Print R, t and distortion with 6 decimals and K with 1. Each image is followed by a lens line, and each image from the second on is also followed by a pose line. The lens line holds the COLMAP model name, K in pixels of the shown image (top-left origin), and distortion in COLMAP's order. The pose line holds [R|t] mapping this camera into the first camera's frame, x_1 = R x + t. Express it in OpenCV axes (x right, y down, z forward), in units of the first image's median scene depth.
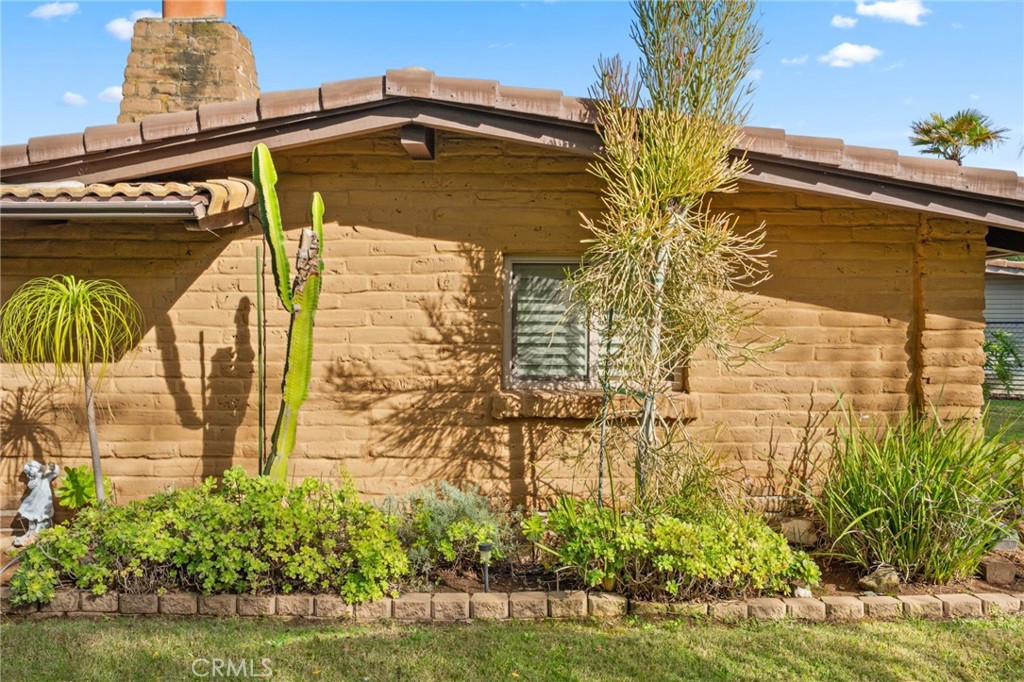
lens RADIAL K [[419.8, 0, 512.0], [0, 419.8, 321.1], [0, 0, 1]] dist [0.001312, -0.000167]
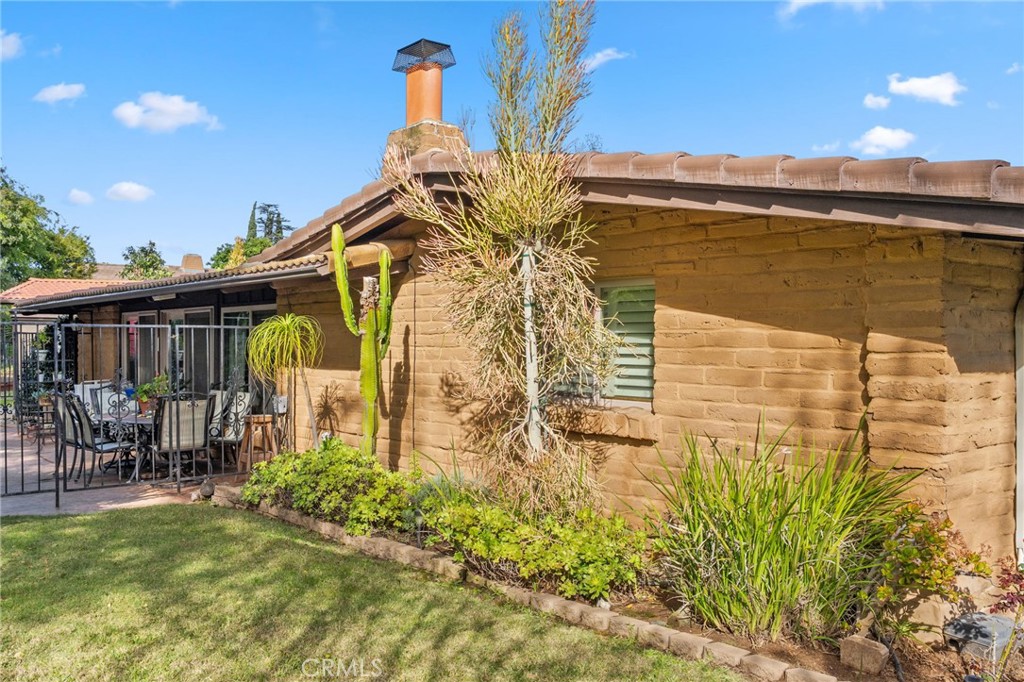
lens RADIAL K [[396.6, 0, 528.4], [0, 396.6, 339.5], [0, 0, 1]] dist [-0.001519, -0.000152]
pose [[0.897504, -0.001078, -0.441005, 0.643900], [-0.004434, 0.999924, -0.011469, 0.006532], [0.440984, 0.012249, 0.897431, 0.029247]]
